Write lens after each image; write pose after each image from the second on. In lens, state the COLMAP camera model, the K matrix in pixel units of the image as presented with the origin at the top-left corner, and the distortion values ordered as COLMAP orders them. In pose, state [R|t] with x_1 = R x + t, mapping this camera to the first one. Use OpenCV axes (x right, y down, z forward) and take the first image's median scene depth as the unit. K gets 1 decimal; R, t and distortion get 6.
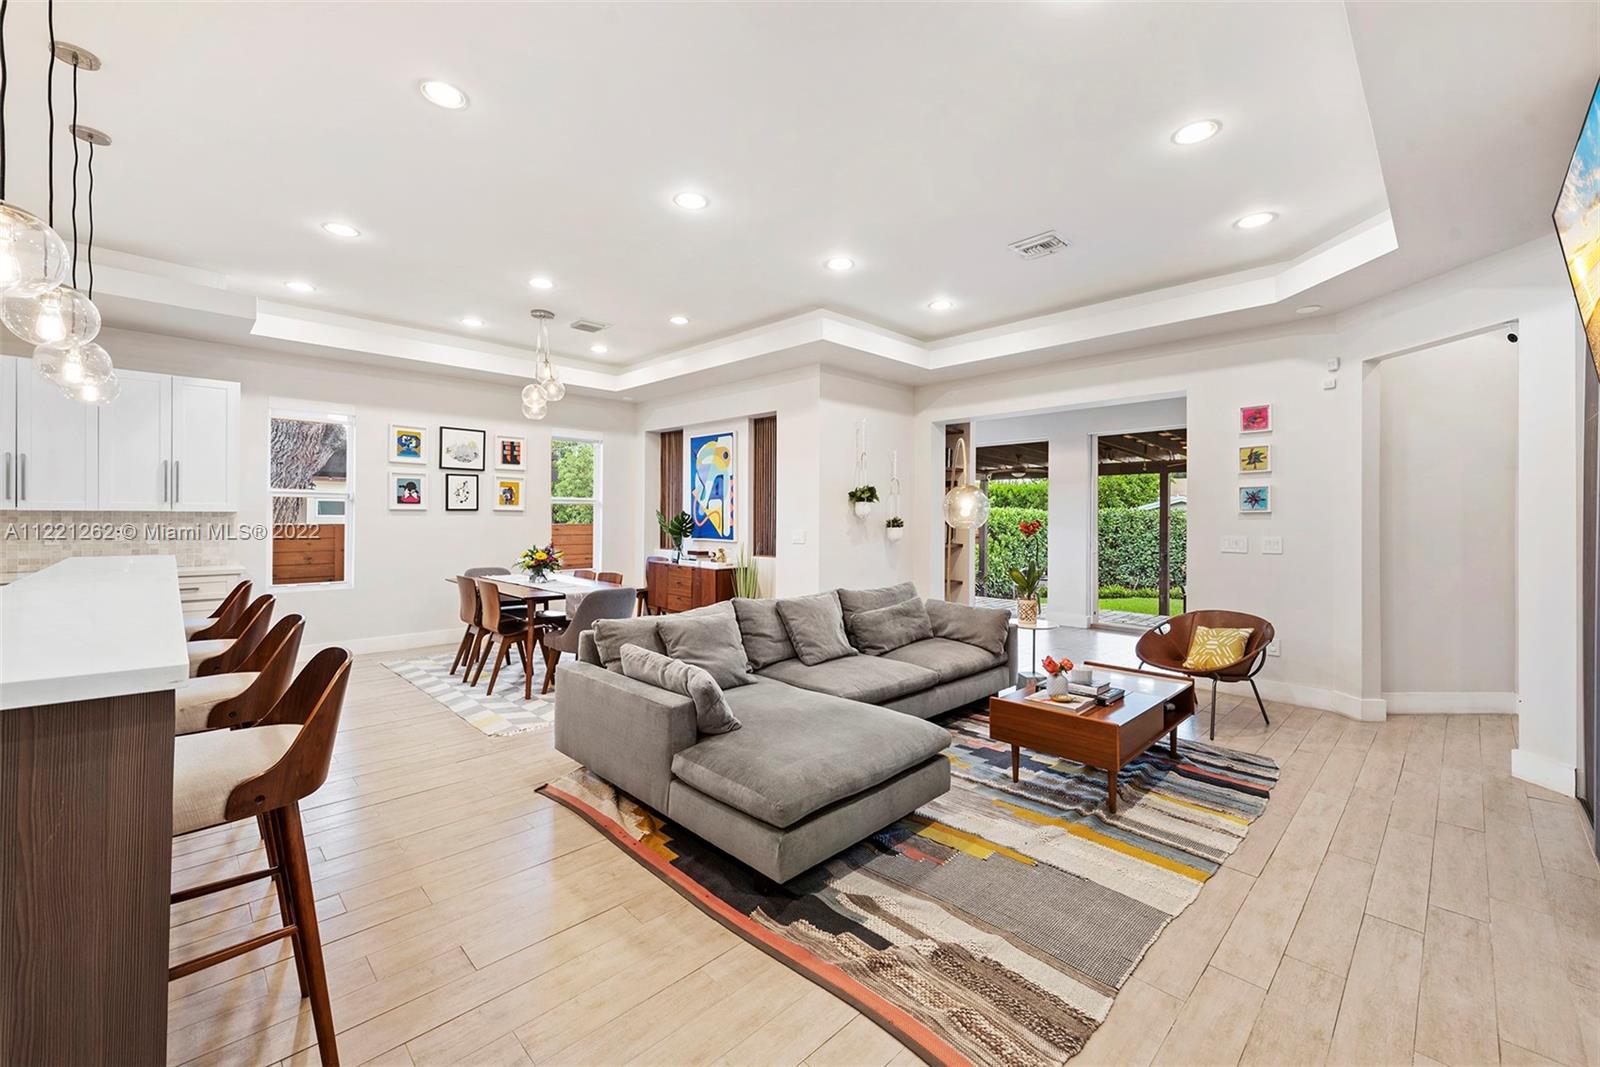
lens RADIAL K [[633.1, 0, 796.4], [0, 633.1, 521.1], [0, 0, 1]] dist [0.018433, -0.001412]
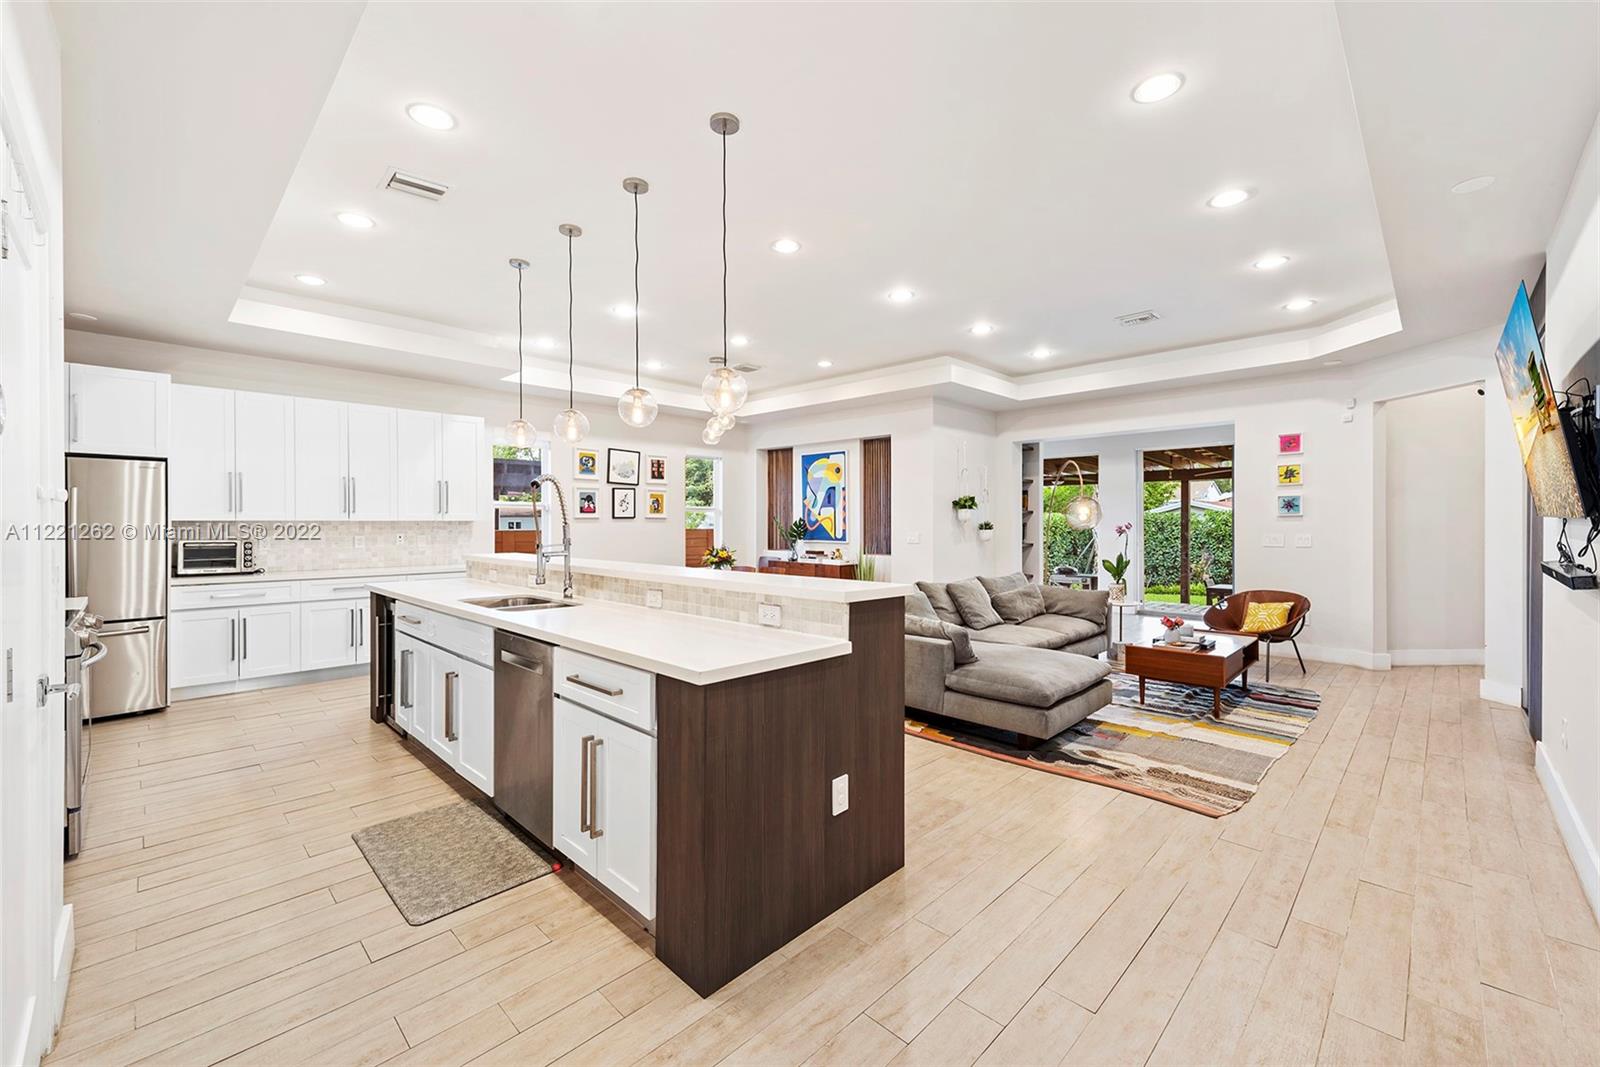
lens RADIAL K [[633.1, 0, 803.2], [0, 633.1, 530.1], [0, 0, 1]] dist [0.018433, -0.001412]
pose [[0.999809, -0.007285, 0.018109, -0.314444], [0.007164, 0.999952, 0.006731, 0.000097], [-0.018157, -0.006600, 0.999813, -0.300894]]
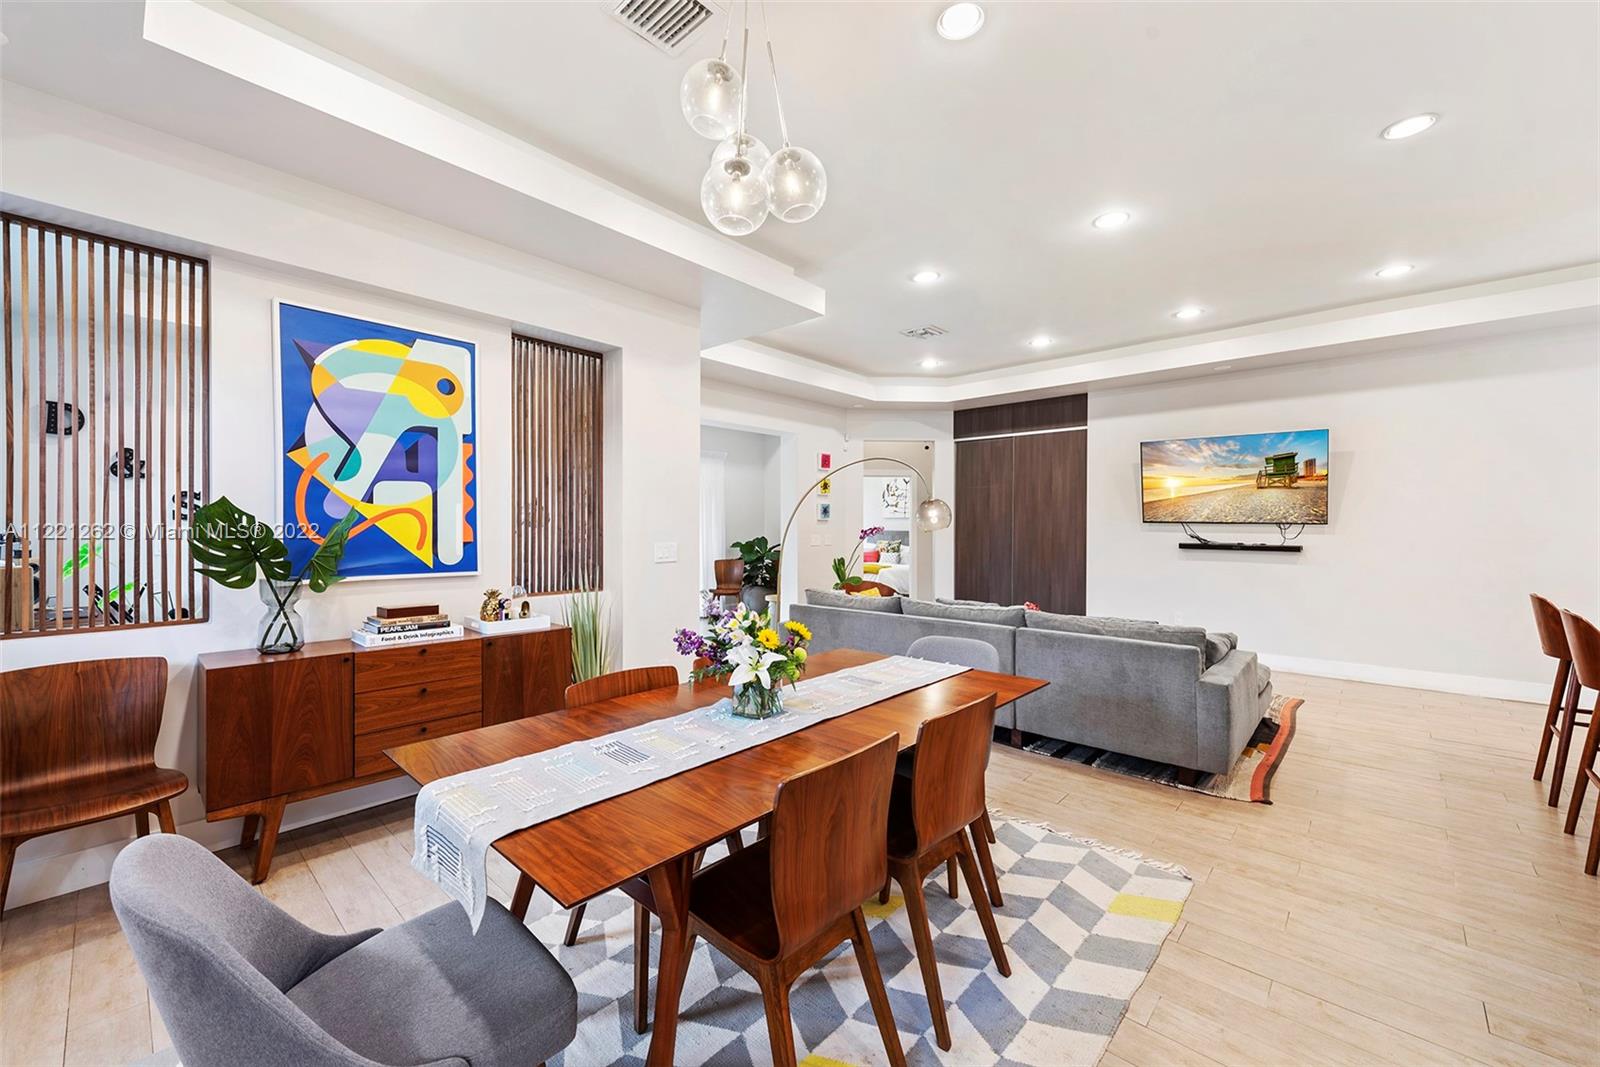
lens RADIAL K [[633.1, 0, 797.5], [0, 633.1, 537.9], [0, 0, 1]] dist [0.018433, -0.001412]
pose [[-0.057158, -0.028376, 0.997962, -0.924694], [-0.000824, 0.999597, 0.028375, -0.013538], [-0.998365, 0.000799, -0.057159, 1.224487]]
